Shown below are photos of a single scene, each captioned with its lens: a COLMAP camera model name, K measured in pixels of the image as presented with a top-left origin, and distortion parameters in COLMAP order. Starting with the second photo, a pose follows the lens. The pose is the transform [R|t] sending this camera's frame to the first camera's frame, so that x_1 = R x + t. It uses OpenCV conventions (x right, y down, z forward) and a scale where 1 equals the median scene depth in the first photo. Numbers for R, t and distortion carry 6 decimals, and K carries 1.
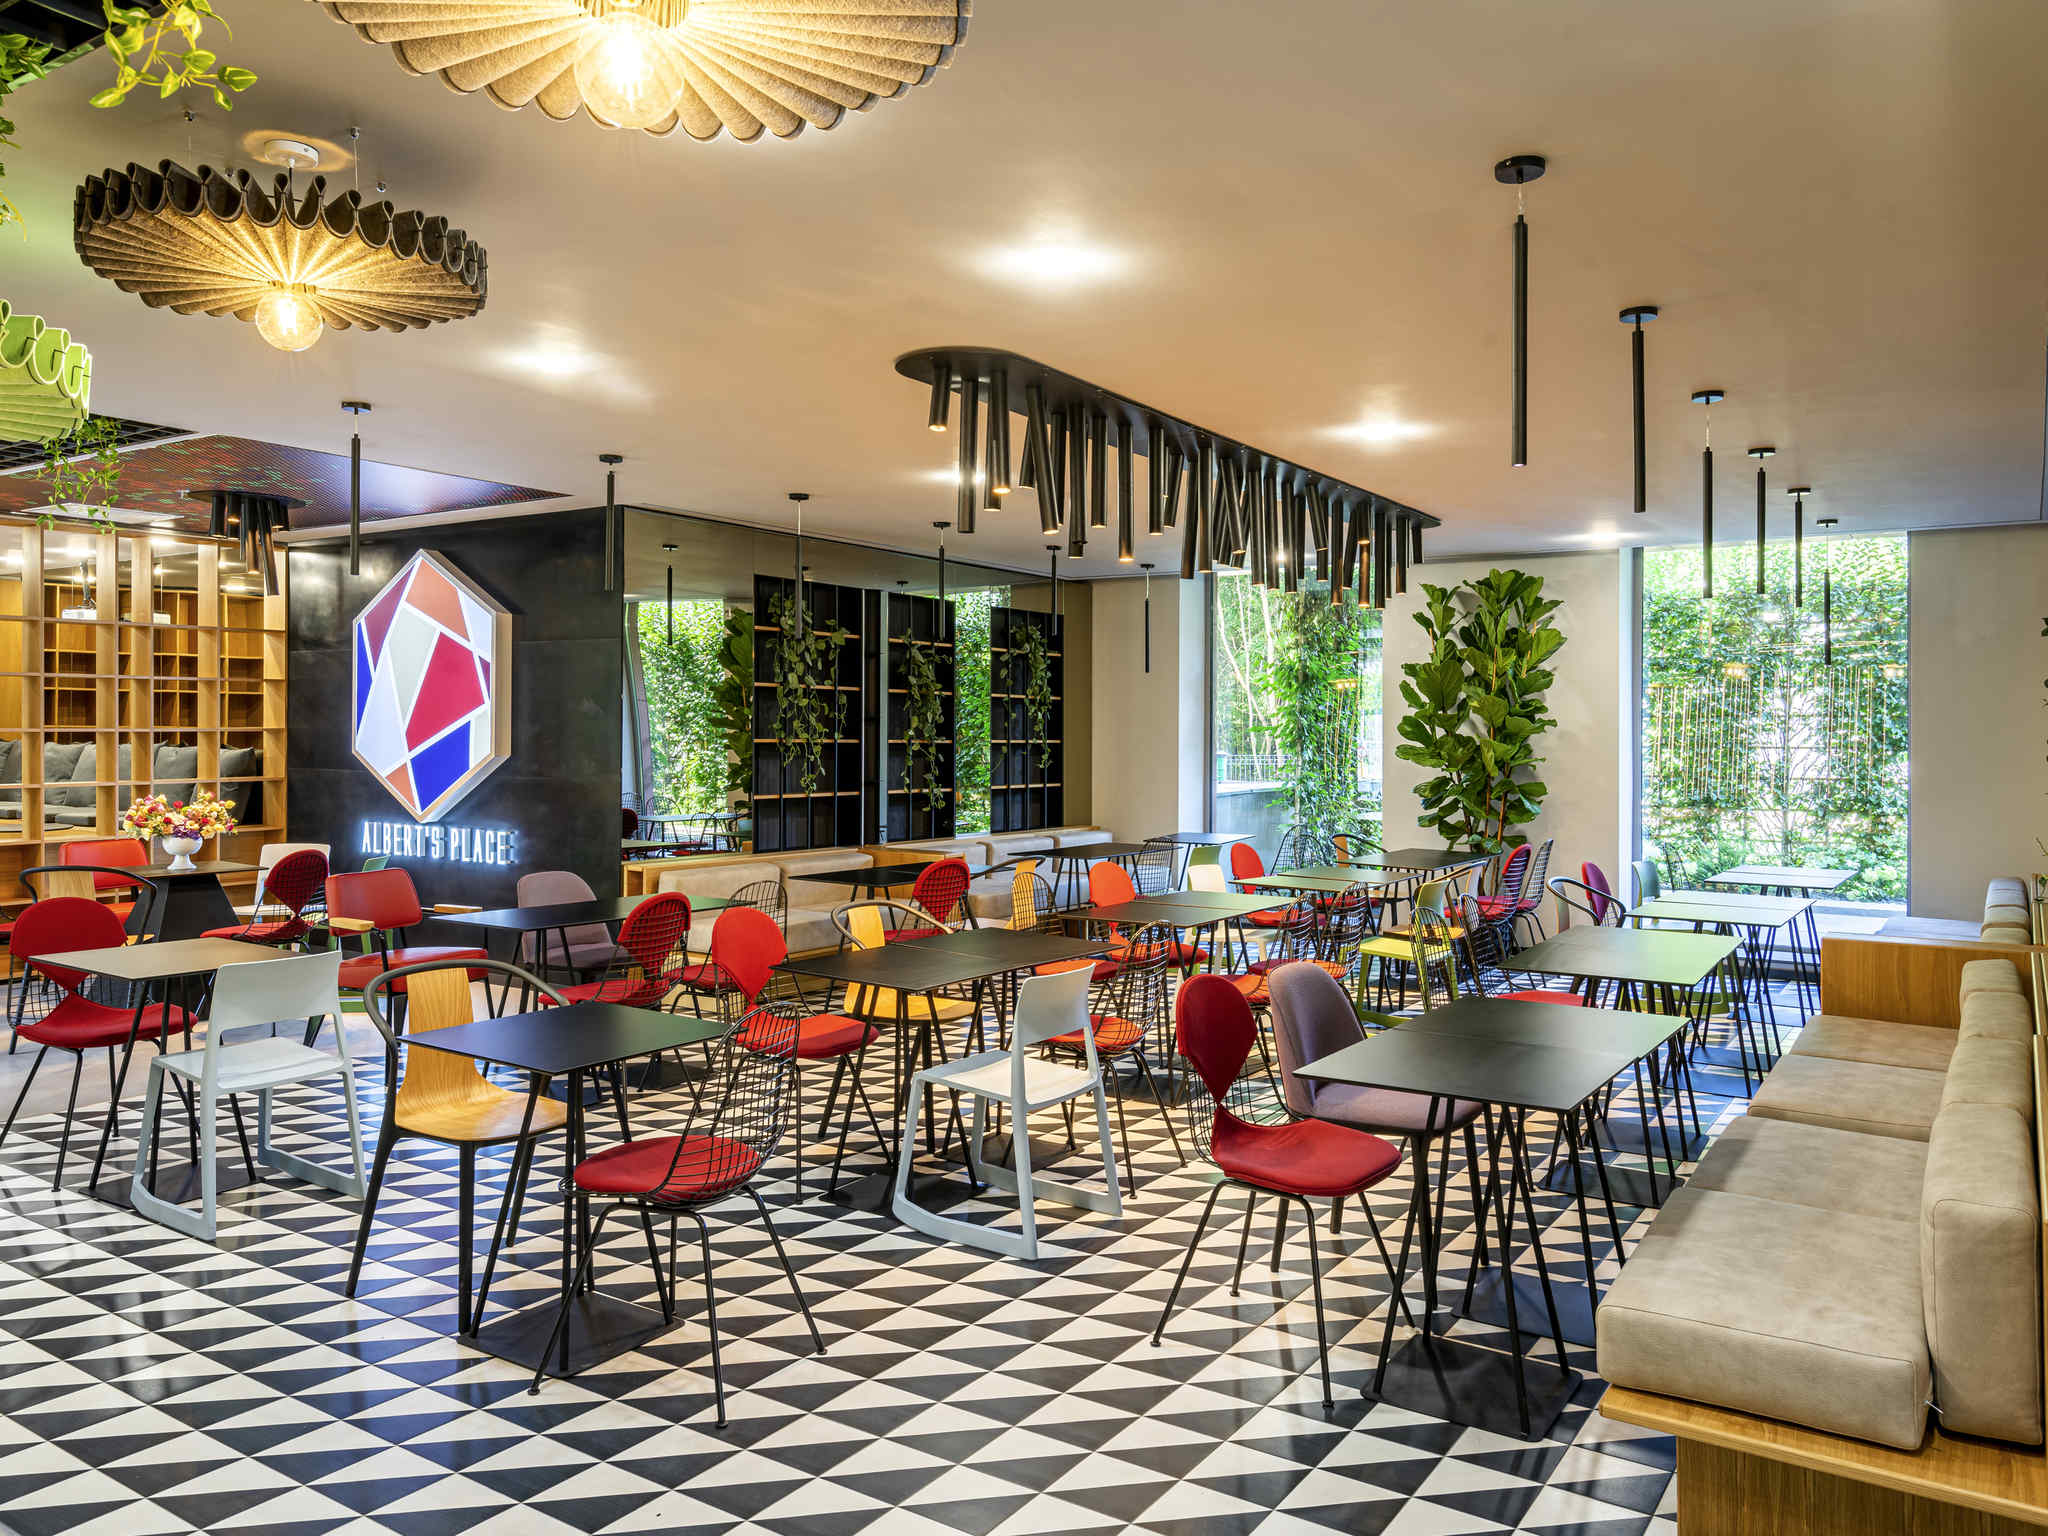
lens RADIAL K [[1459.6, 0, 1024.0], [0, 1459.6, 768.0], [0, 0, 1]] dist [0.000029, 0.000245]
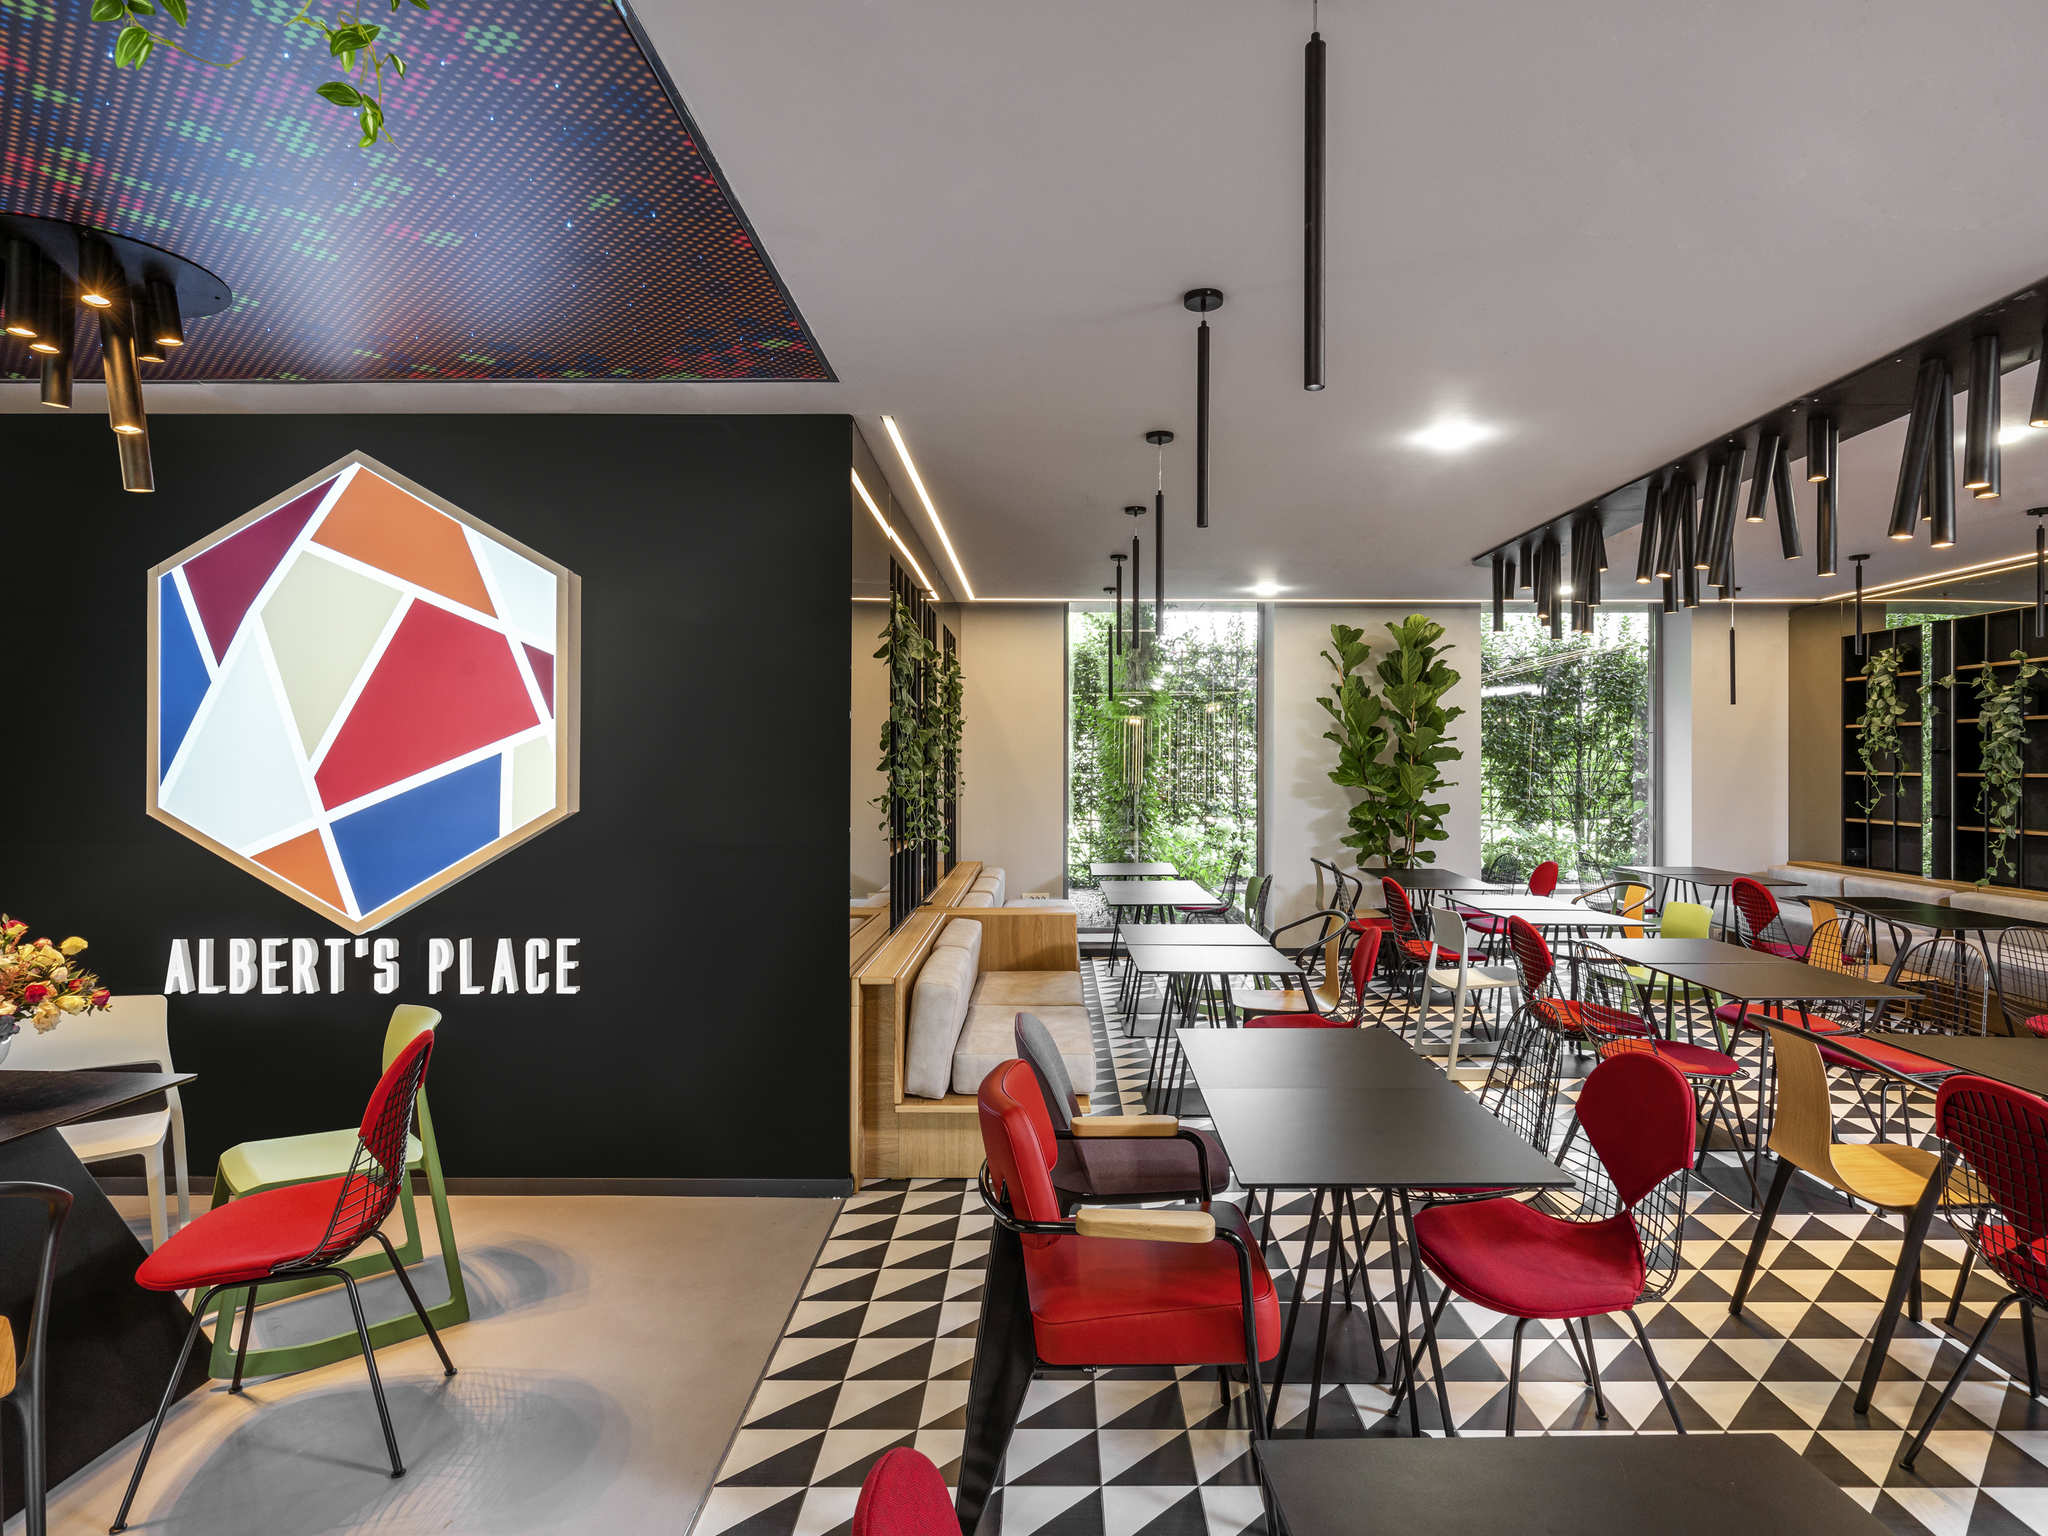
lens RADIAL K [[1087.6, 0, 1024.0], [0, 1087.6, 768.0], [0, 0, 1]] dist [0.002613, 0.000339]
pose [[0.835679, -0.008044, 0.549159, -0.427376], [0.019808, 0.999684, -0.015500, -0.015436], [-0.548860, 0.023831, 0.835574, 0.501092]]
